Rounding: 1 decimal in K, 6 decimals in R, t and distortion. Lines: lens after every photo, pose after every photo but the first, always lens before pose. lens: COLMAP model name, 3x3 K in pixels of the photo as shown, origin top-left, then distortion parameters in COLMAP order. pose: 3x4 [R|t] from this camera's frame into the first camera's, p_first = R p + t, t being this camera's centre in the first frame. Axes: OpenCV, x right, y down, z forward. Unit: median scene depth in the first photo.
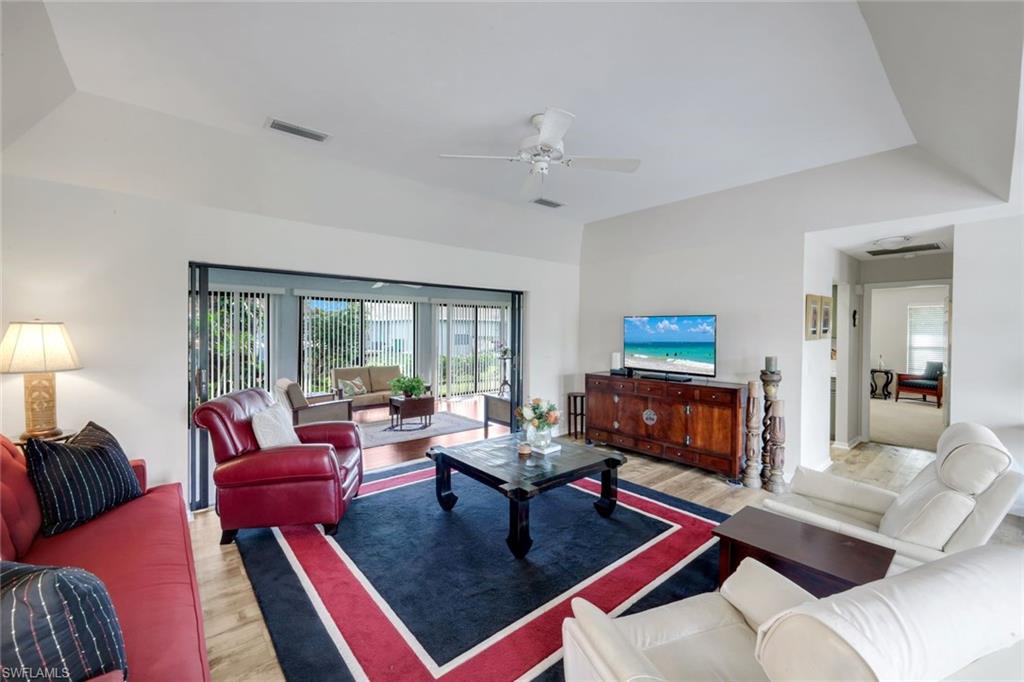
lens RADIAL K [[422.6, 0, 514.8], [0, 422.6, 338.8], [0, 0, 1]] dist [0.001583, -0.000297]
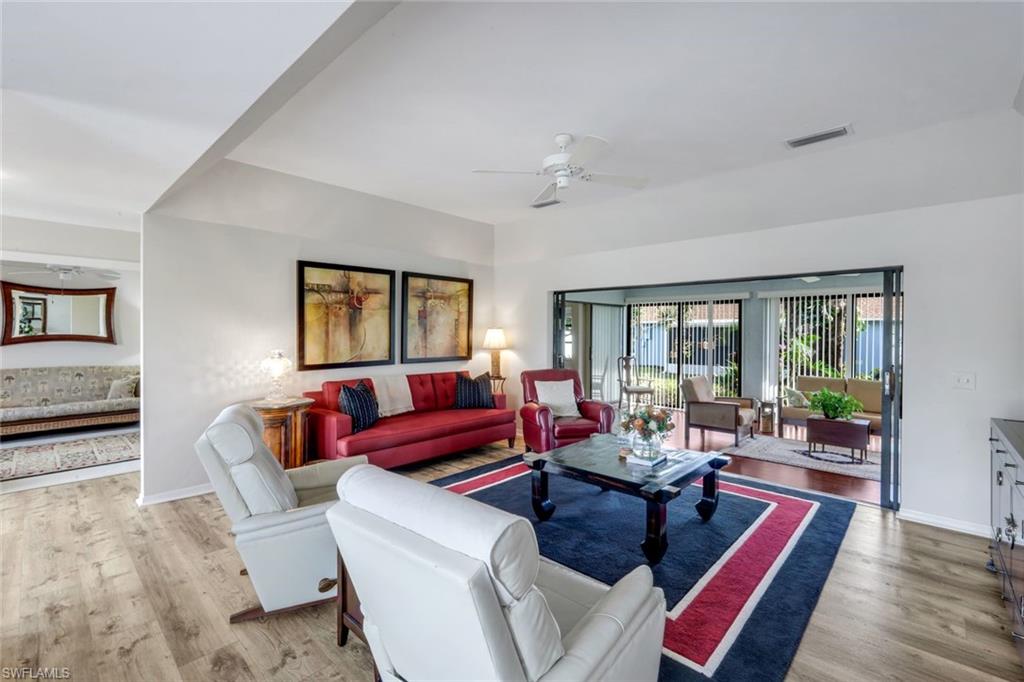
lens RADIAL K [[445.9, 0, 512.2], [0, 445.9, 337.4], [0, 0, 1]] dist [0.002459, 0.000550]
pose [[0.124562, 0.003908, -0.992204, 0.657757], [-0.023820, 0.999716, 0.000947, 0.004675], [0.991926, 0.023516, 0.124620, 0.396865]]
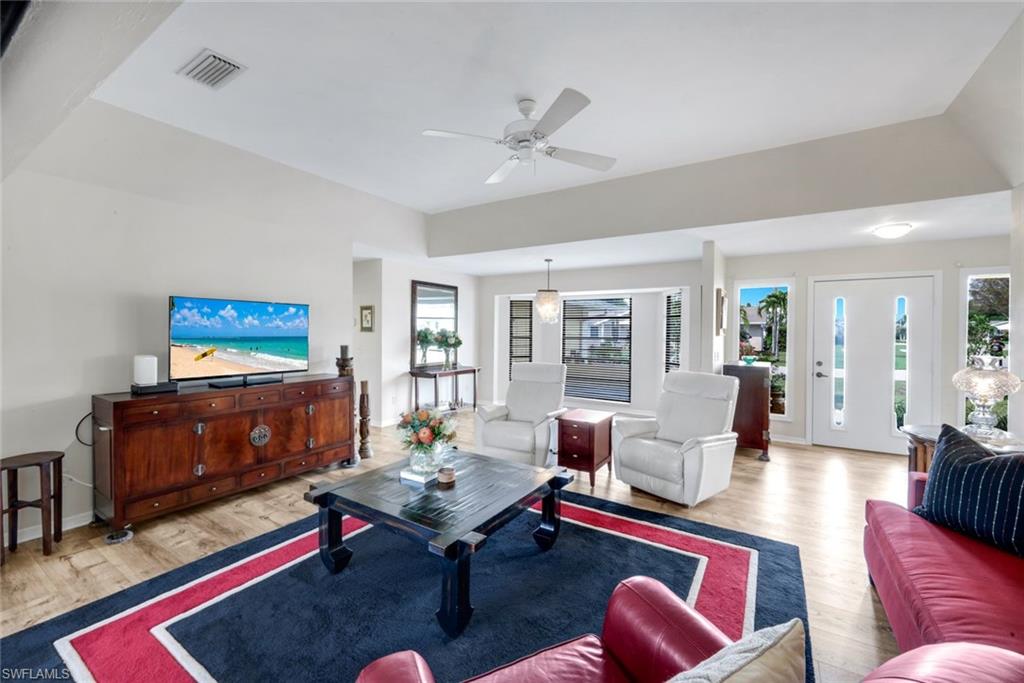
lens RADIAL K [[422.6, 0, 505.9], [0, 422.6, 335.2], [0, 0, 1]] dist [0.001583, -0.000297]
pose [[-0.283042, -0.019124, 0.958917, -0.476957], [0.011919, 0.999654, 0.023455, -0.004604], [-0.959033, 0.018068, -0.282716, 0.722050]]
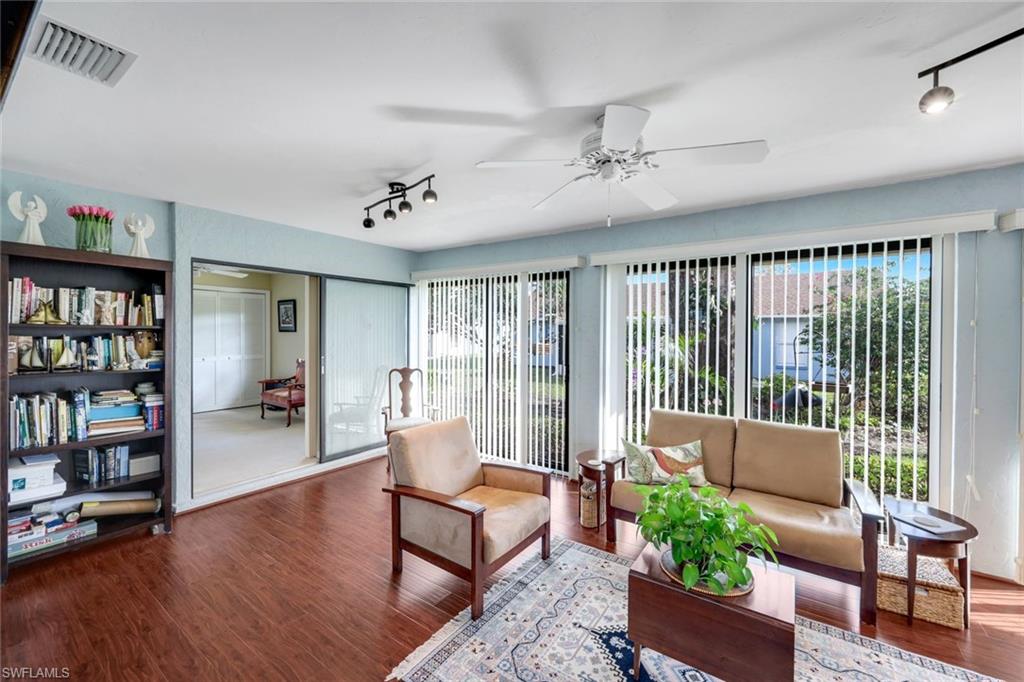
lens RADIAL K [[422.6, 0, 512.5], [0, 422.6, 334.9], [0, 0, 1]] dist [0.001583, -0.000297]
pose [[0.262072, -0.004396, -0.965038, -0.001275], [-0.028146, 0.999529, -0.012197, -0.005760], [0.964638, 0.030359, 0.261825, 1.050149]]
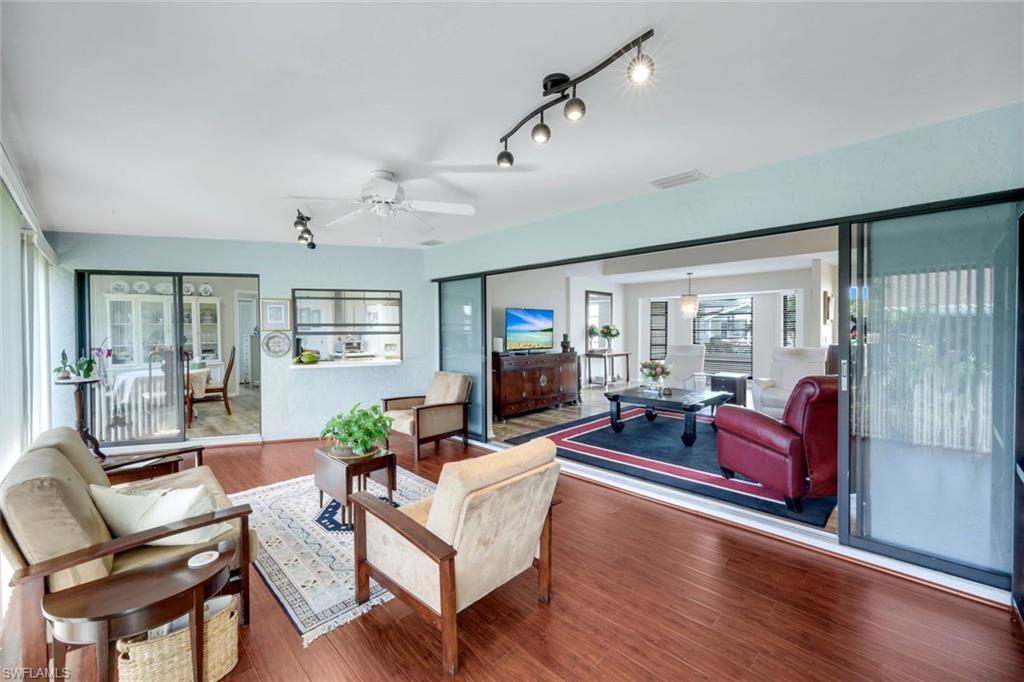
lens RADIAL K [[422.6, 0, 503.4], [0, 422.6, 336.2], [0, 0, 1]] dist [0.001583, -0.000297]
pose [[-0.071669, -0.023083, 0.997161, -0.977753], [0.028204, 0.999286, 0.025159, -0.001350], [-0.997030, 0.029927, -0.070966, 1.118851]]
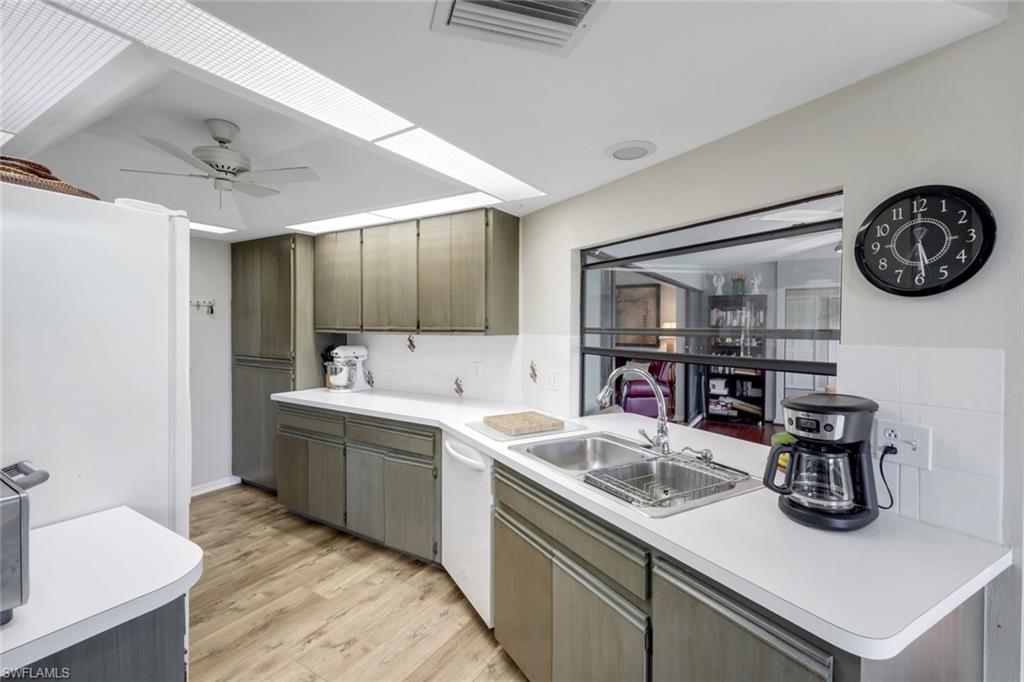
lens RADIAL K [[445.9, 0, 510.5], [0, 445.9, 337.4], [0, 0, 1]] dist [0.002459, 0.000550]
pose [[-0.953483, -0.003782, -0.301424, 0.389613], [-0.018096, 0.998836, 0.044710, -0.023922], [0.300904, 0.048085, -0.952441, 1.754544]]
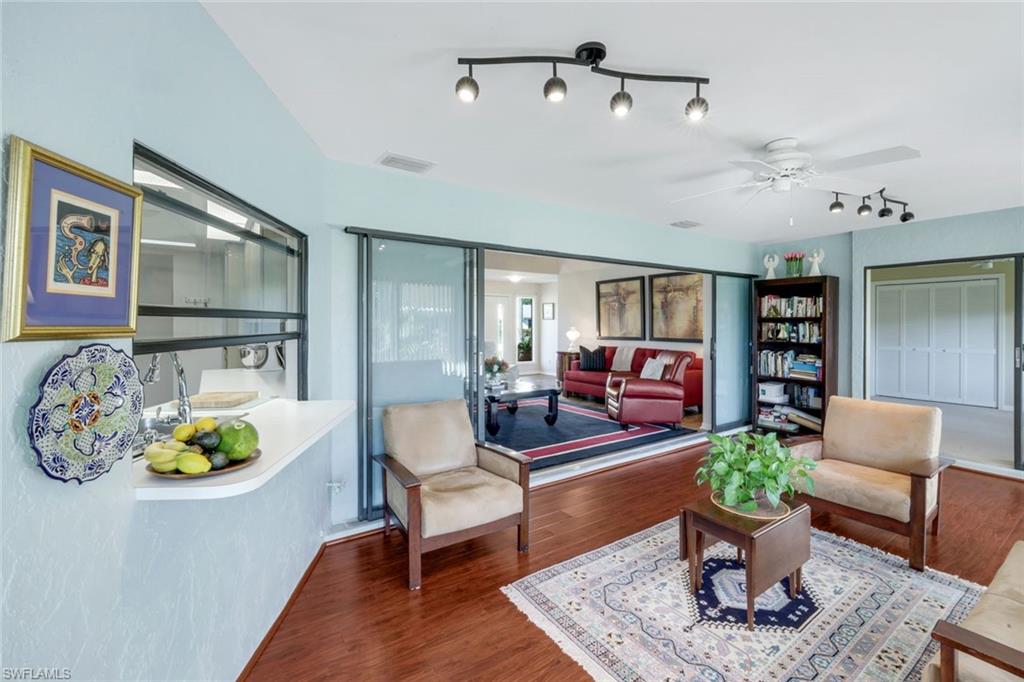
lens RADIAL K [[445.9, 0, 510.4], [0, 445.9, 325.4], [0, 0, 1]] dist [0.002459, 0.000550]
pose [[-0.995633, -0.008021, 0.093010, -0.100801], [-0.005395, 0.999581, 0.028449, -0.017007], [-0.093199, 0.027823, -0.995259, 1.802562]]
